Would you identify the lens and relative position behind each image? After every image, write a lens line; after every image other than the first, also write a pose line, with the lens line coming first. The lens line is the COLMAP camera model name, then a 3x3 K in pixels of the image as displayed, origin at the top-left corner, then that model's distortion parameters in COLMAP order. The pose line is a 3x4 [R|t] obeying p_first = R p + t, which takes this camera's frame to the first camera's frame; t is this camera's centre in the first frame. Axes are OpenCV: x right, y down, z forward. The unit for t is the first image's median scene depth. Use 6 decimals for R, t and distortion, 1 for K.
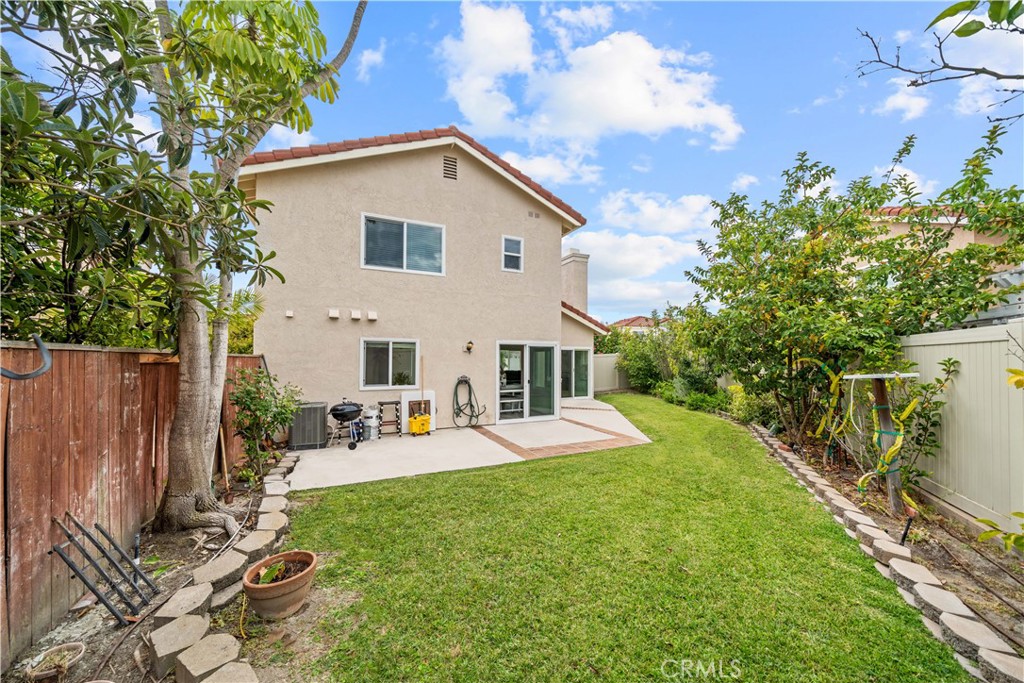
lens RADIAL K [[343.2, 0, 513.3], [0, 343.2, 360.4], [0, 0, 1]] dist [-0.000433, -0.000014]
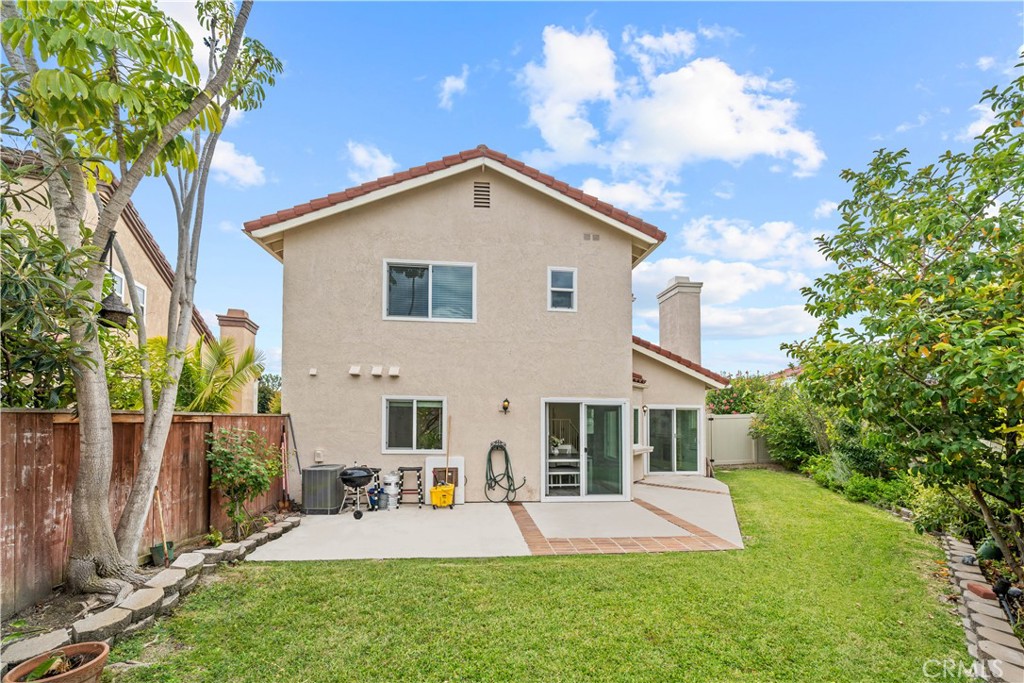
lens RADIAL K [[393.6, 0, 495.4], [0, 393.6, 414.6], [0, 0, 1]] dist [-0.001642, -0.000164]
pose [[0.946509, 0.006080, -0.322619, 0.167697], [-0.010983, 0.999850, -0.013381, -0.005158], [0.322490, 0.016209, 0.946434, 0.100431]]
